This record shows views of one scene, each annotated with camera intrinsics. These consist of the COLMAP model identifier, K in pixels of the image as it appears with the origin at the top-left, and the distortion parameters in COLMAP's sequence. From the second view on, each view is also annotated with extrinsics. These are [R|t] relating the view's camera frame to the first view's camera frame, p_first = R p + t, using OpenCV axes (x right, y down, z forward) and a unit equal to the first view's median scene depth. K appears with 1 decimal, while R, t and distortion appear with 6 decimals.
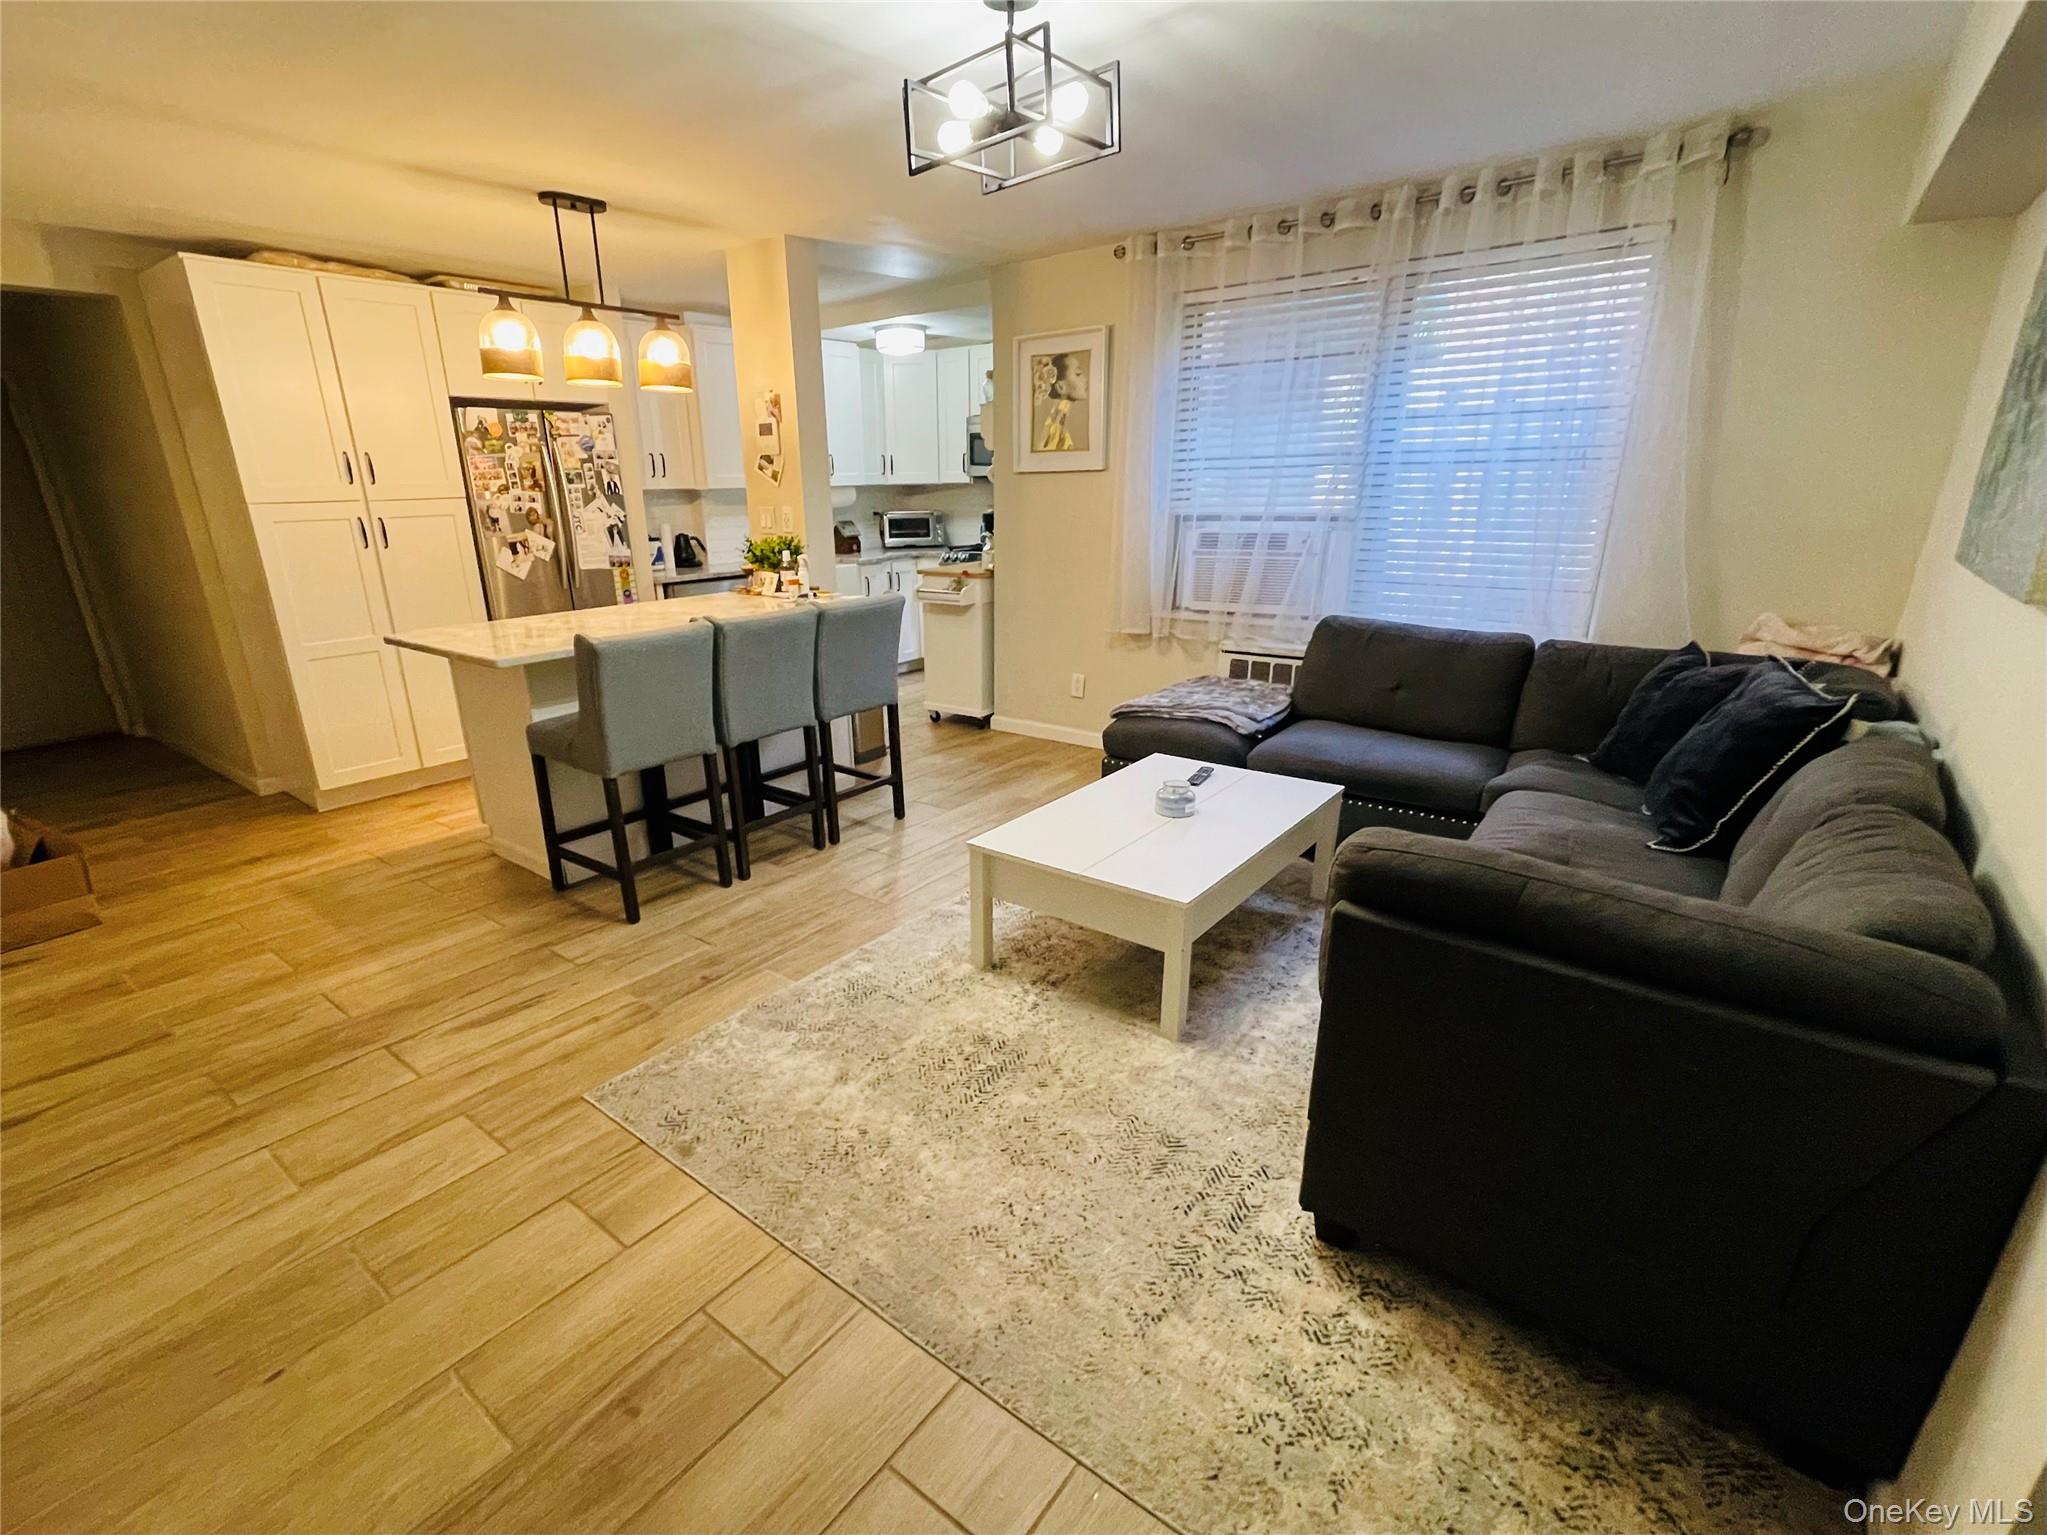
lens RADIAL K [[988.5, 0, 1017.1], [0, 988.5, 836.2], [0, 0, 1]] dist [-0.003169, -0.000045]
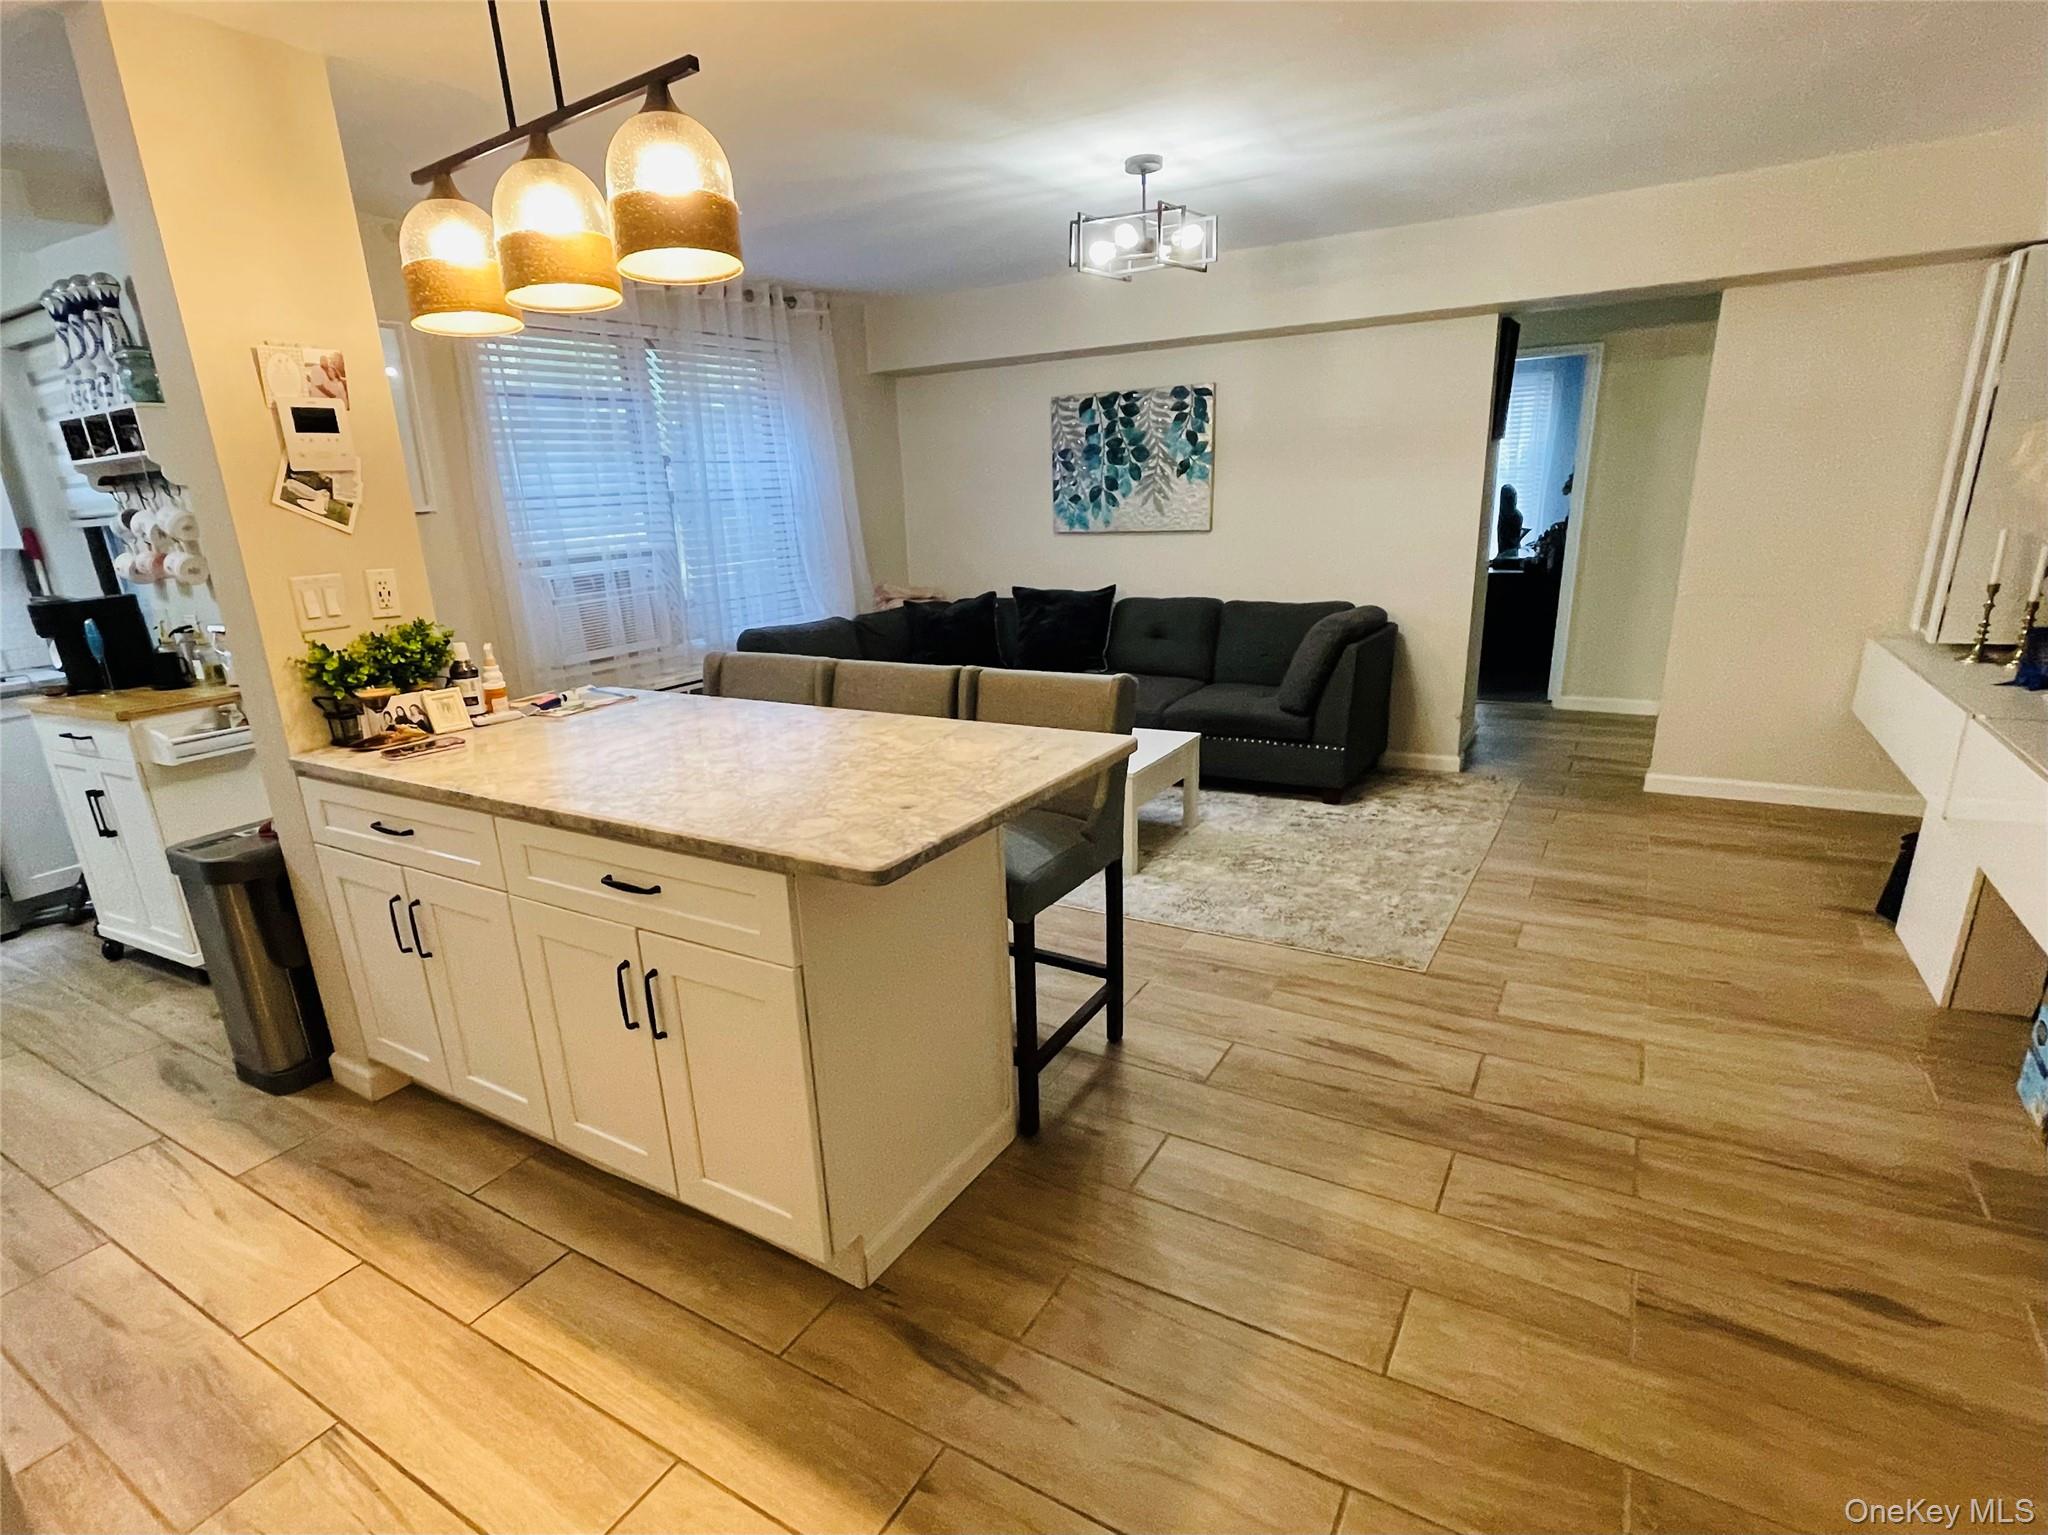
lens RADIAL K [[987.3, 0, 1010.8], [0, 987.3, 799.6], [0, 0, 1]] dist [0.003003, 0.000498]
pose [[-0.109518, -0.274569, 0.955310, -1.174193], [0.385188, 0.874270, 0.295436, -0.372947], [-0.916317, 0.400329, 0.010013, 1.086097]]
